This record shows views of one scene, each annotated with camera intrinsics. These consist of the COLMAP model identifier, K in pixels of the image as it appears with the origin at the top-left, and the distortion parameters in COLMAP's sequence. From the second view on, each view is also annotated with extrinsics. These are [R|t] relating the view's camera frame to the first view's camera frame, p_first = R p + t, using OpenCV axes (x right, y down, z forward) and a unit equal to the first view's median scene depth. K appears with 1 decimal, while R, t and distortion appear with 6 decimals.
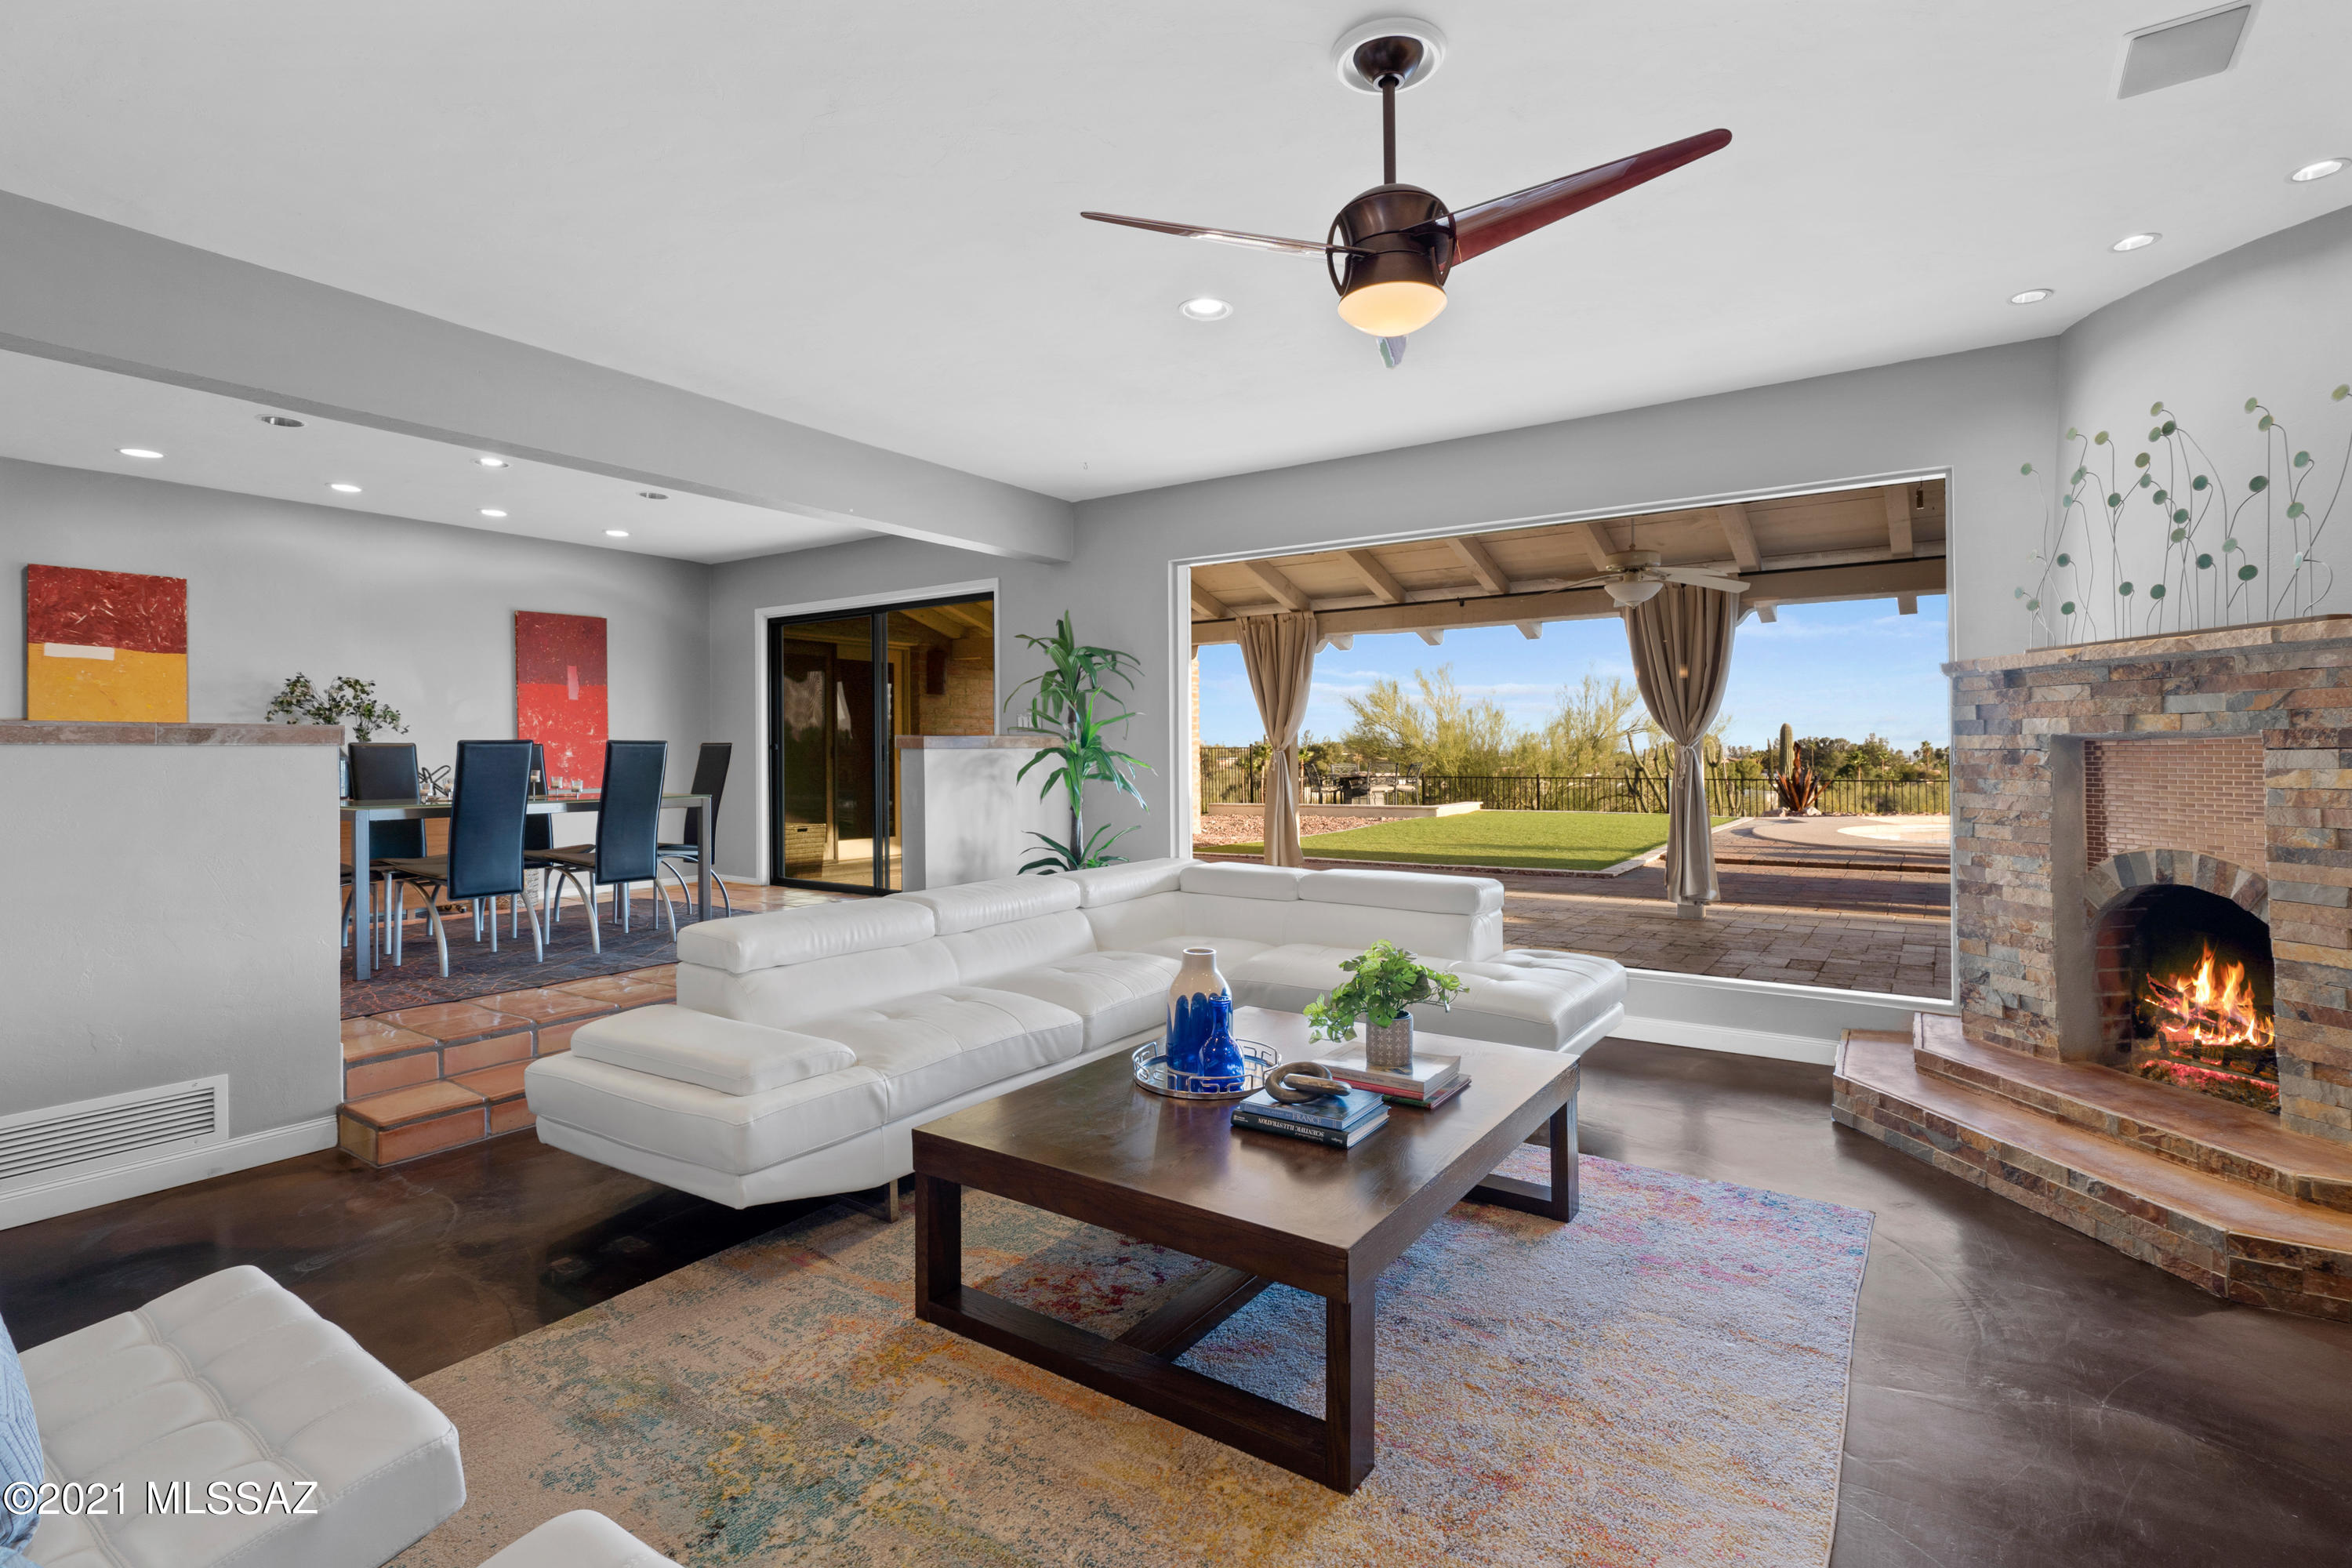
lens RADIAL K [[1086.8, 0, 1189.4], [0, 1086.8, 749.2], [0, 0, 1]] dist [-0.000550, -0.000815]
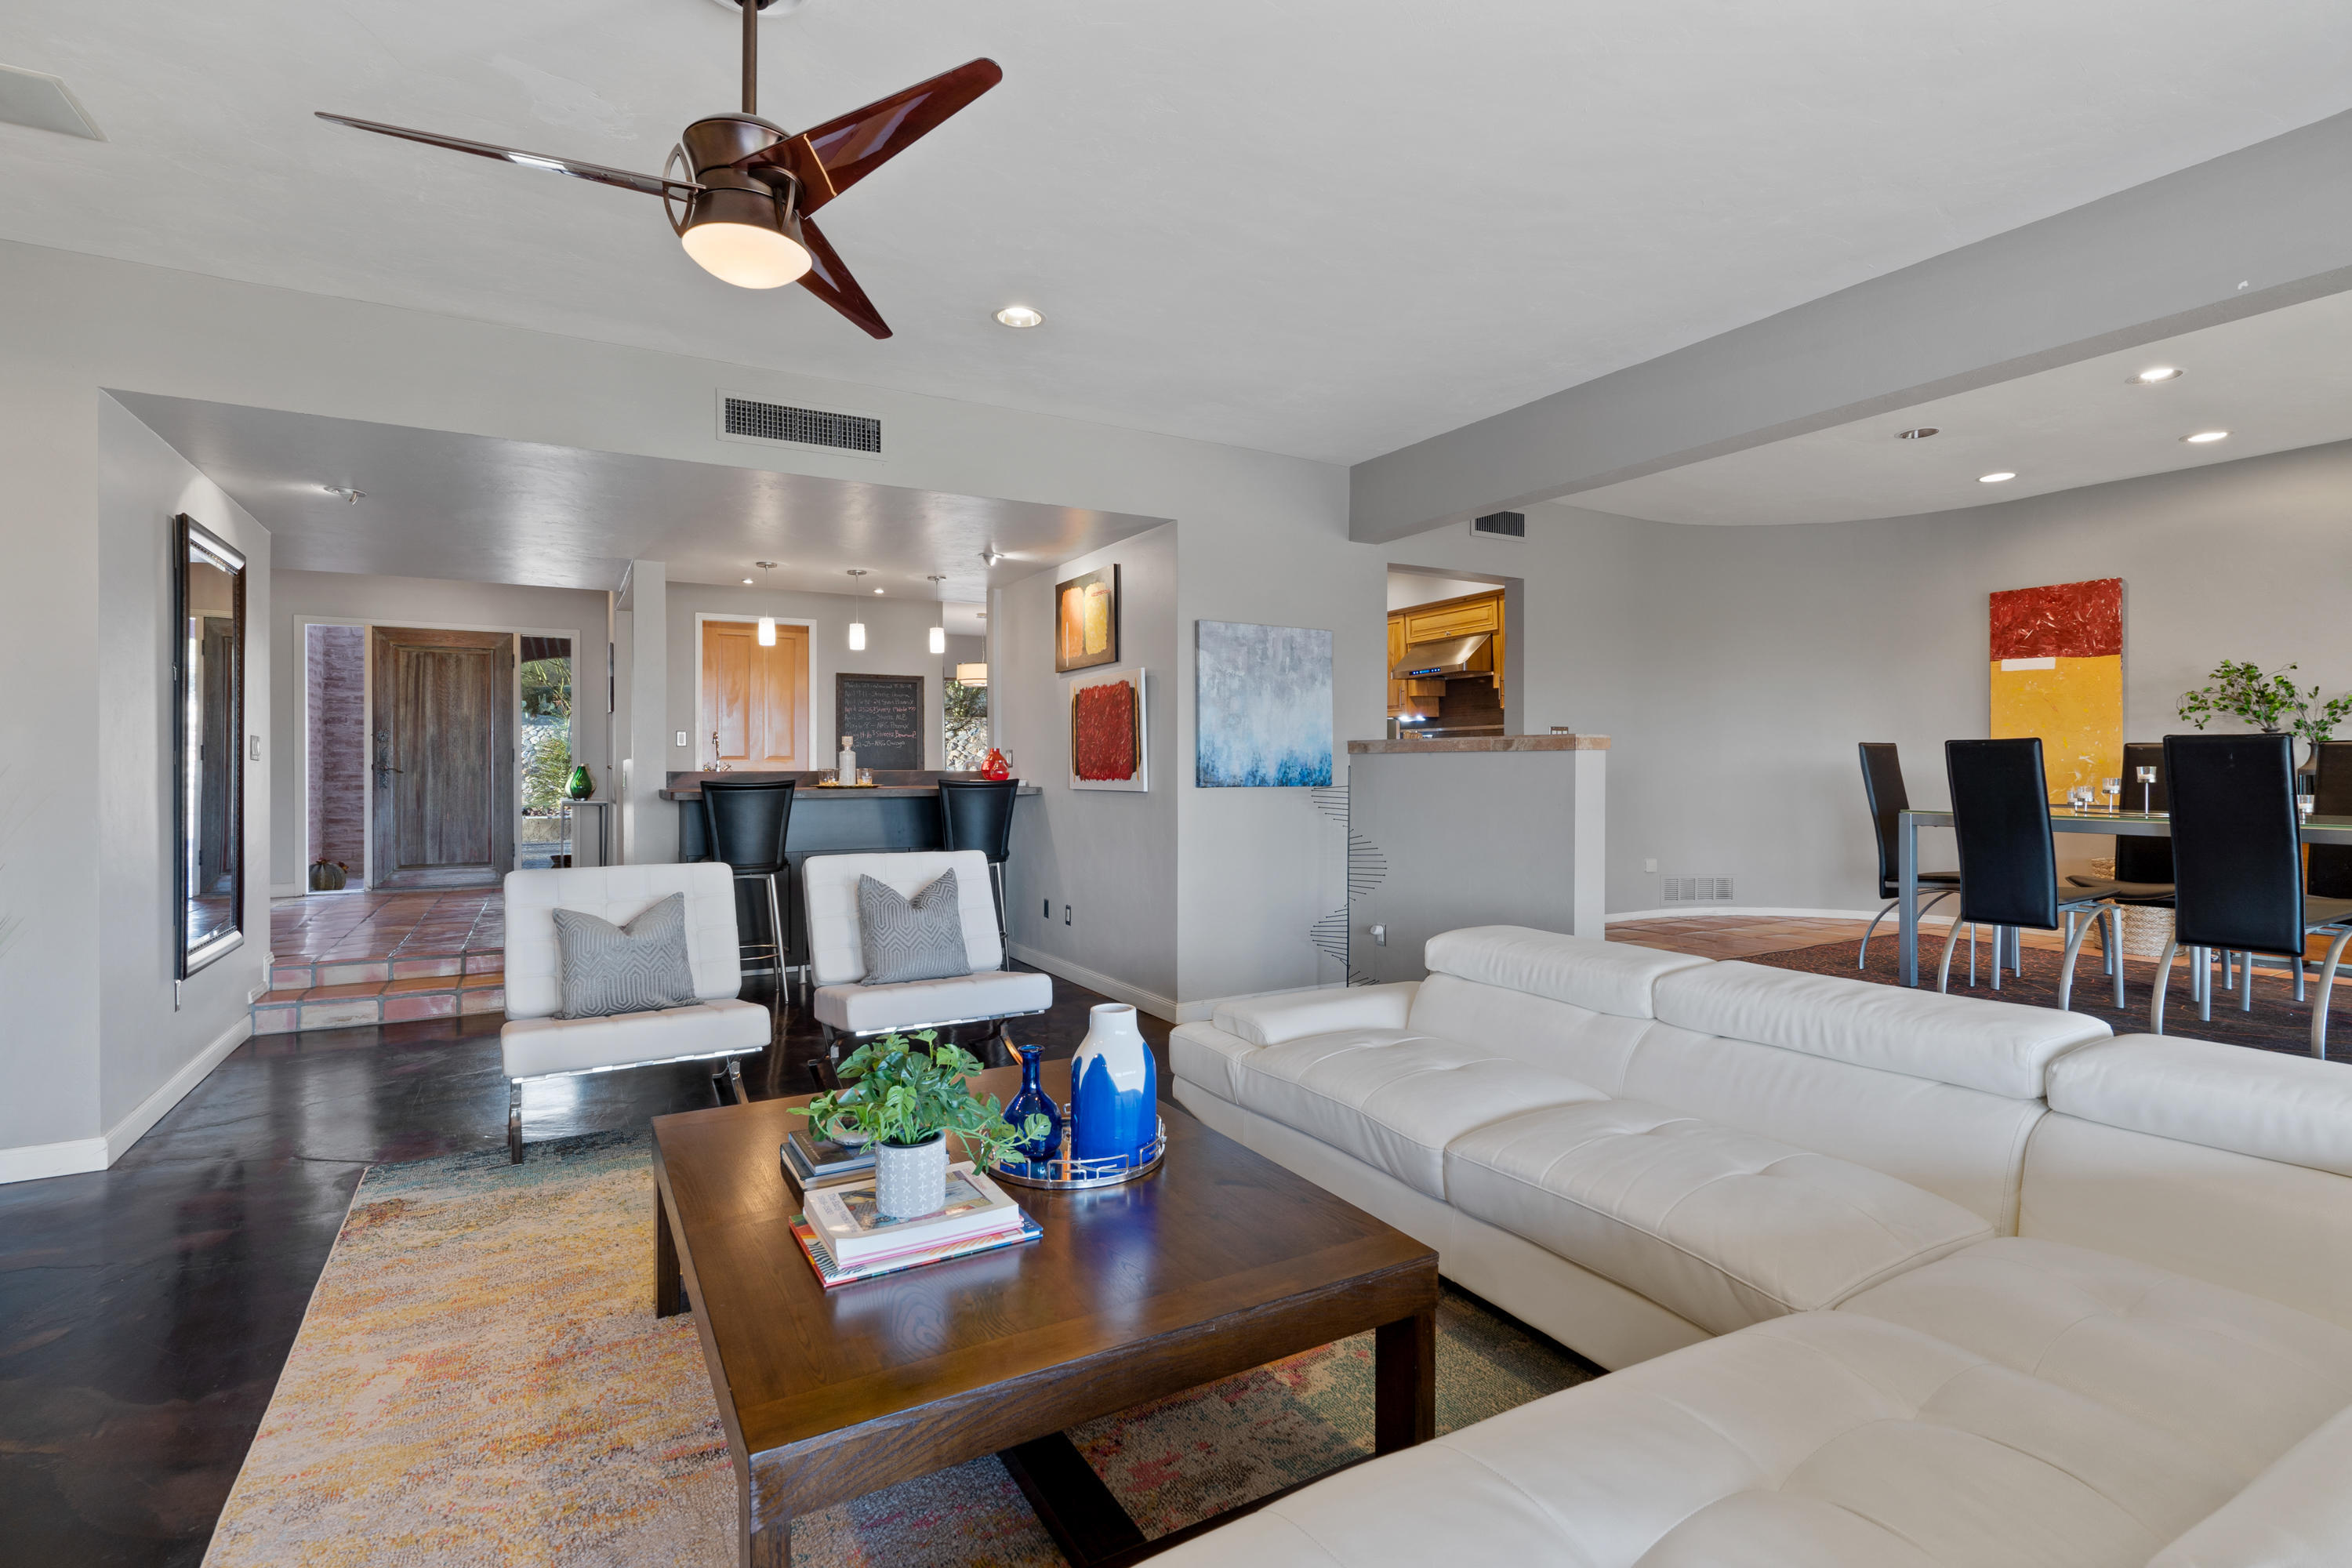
lens RADIAL K [[1091.2, 0, 1166.2], [0, 1091.2, 775.5], [0, 0, 1]] dist [0.000342, -0.000144]
pose [[-0.436349, 0.012211, -0.899695, 0.334794], [0.003621, 0.999924, 0.011815, 0.006031], [0.899770, 0.001898, -0.436360, 0.670672]]
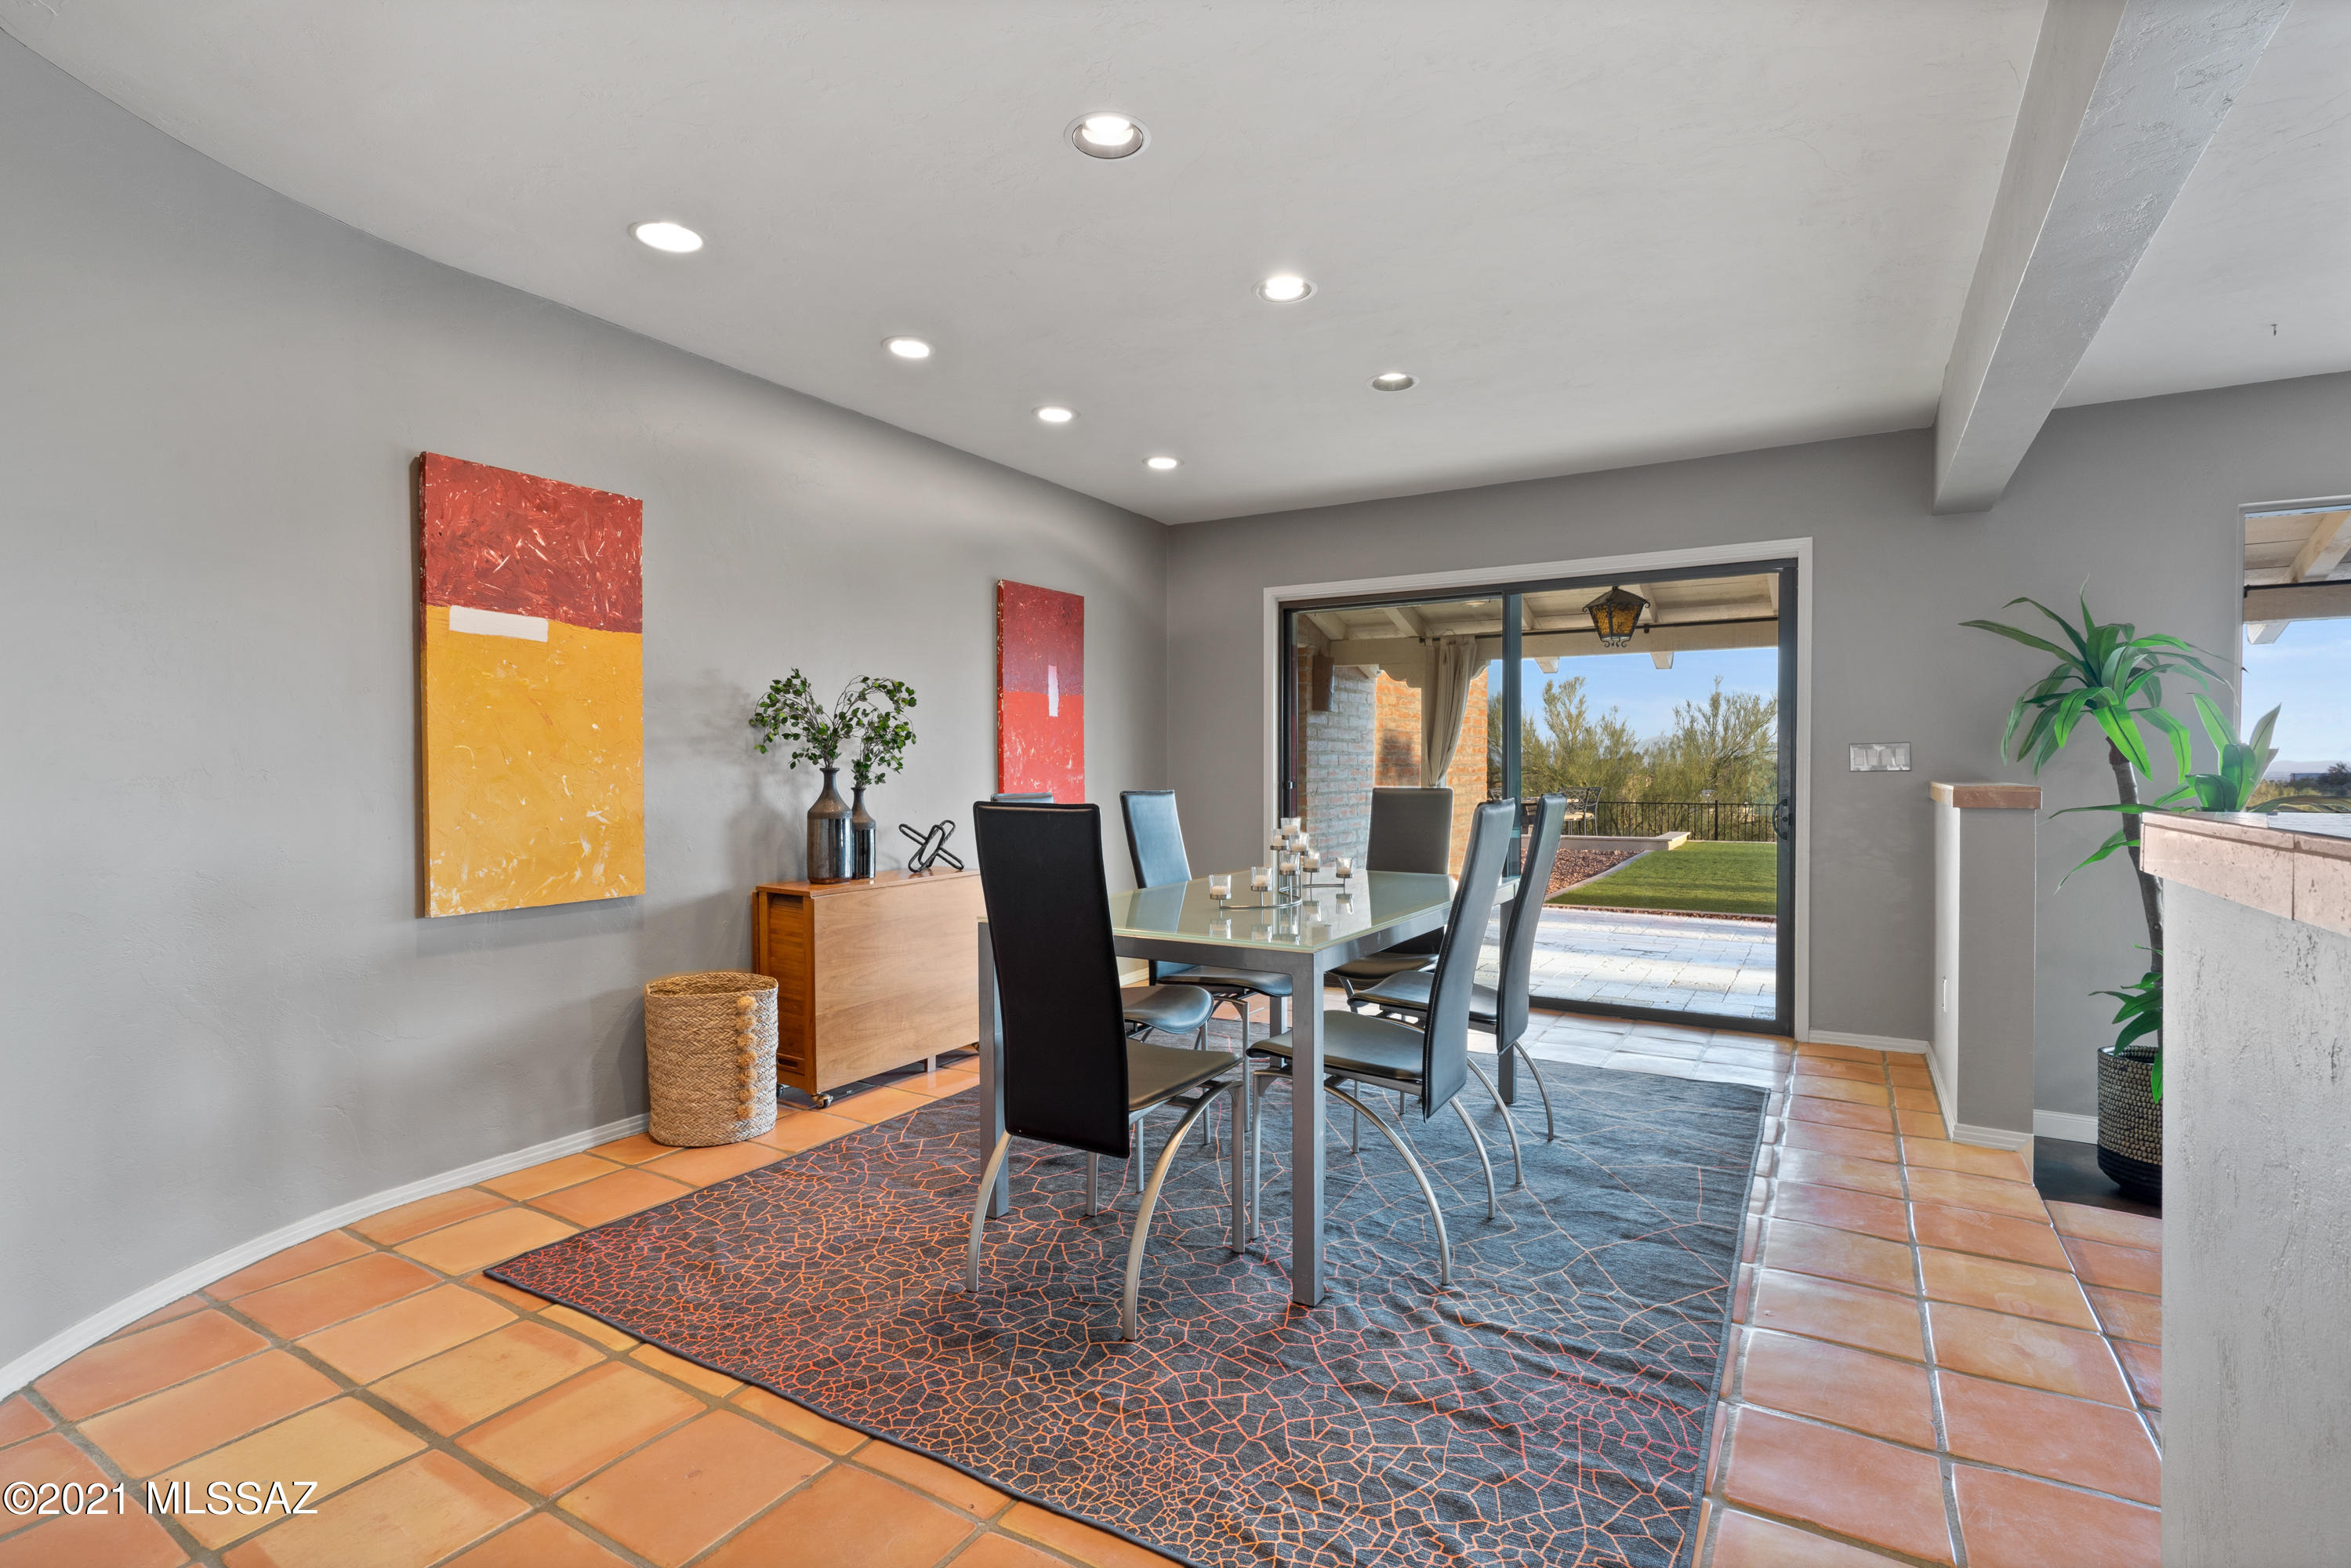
lens RADIAL K [[1090.8, 0, 1165.7], [0, 1090.8, 775.5], [0, 0, 1]] dist [0.000342, -0.000144]
pose [[0.999220, -0.000617, 0.039478, -0.688086], [0.000286, 0.999965, 0.008395, -0.019271], [-0.039482, -0.008377, 0.999185, 0.432183]]
